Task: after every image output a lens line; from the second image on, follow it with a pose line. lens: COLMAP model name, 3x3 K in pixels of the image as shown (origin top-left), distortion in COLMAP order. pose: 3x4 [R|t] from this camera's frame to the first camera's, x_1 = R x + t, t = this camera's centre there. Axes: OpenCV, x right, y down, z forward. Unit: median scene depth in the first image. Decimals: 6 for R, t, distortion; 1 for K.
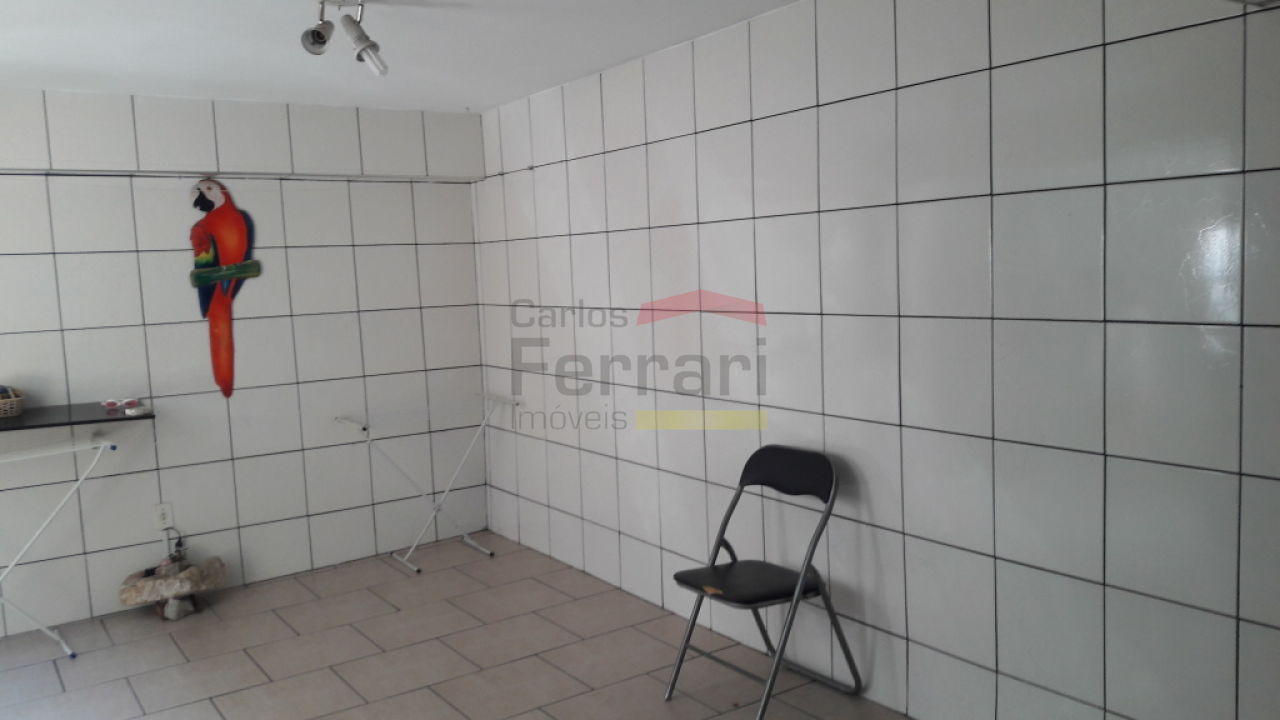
lens RADIAL K [[1049.7, 0, 646.0], [0, 1049.7, 355.7], [0, 0, 1]] dist [0.039554, -0.068904]
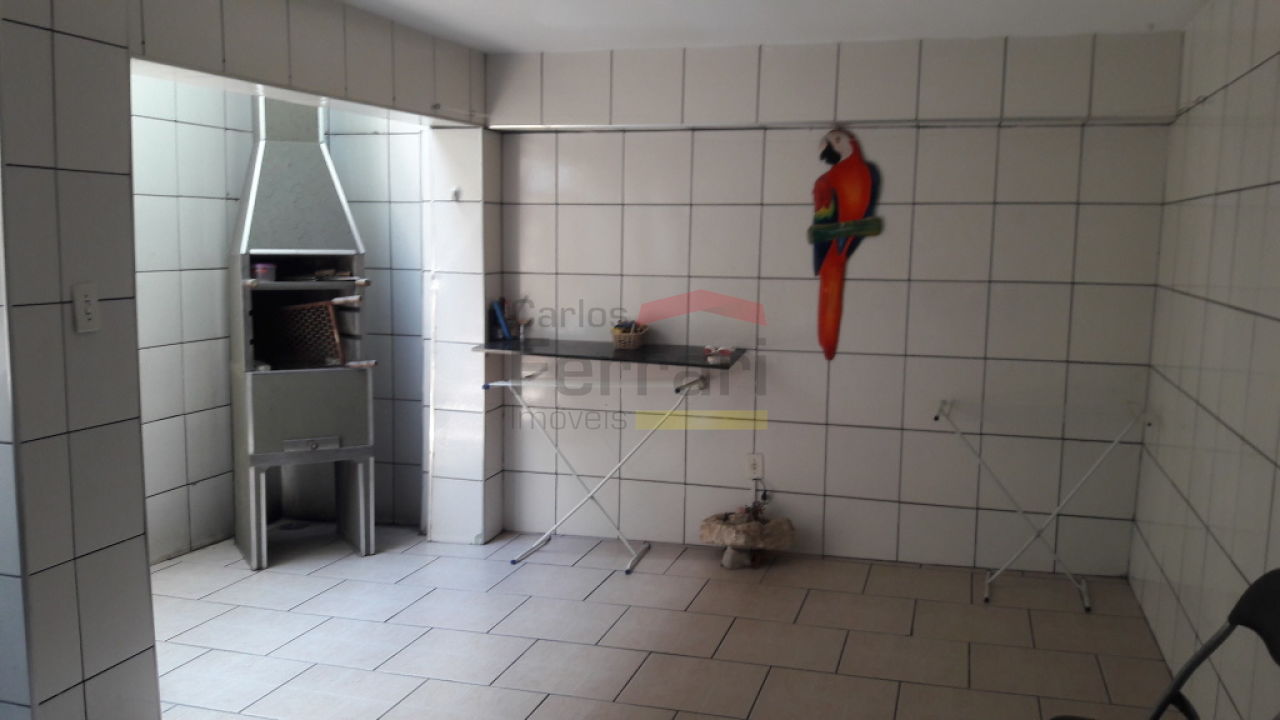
lens RADIAL K [[1049.7, 0, 640.1], [0, 1049.7, 368.5], [0, 0, 1]] dist [0.039554, -0.068904]
pose [[0.612599, 0.148171, -0.776381, 0.243724], [-0.105285, 0.988815, 0.105639, -0.036259], [0.783350, 0.017027, 0.621348, 0.276114]]
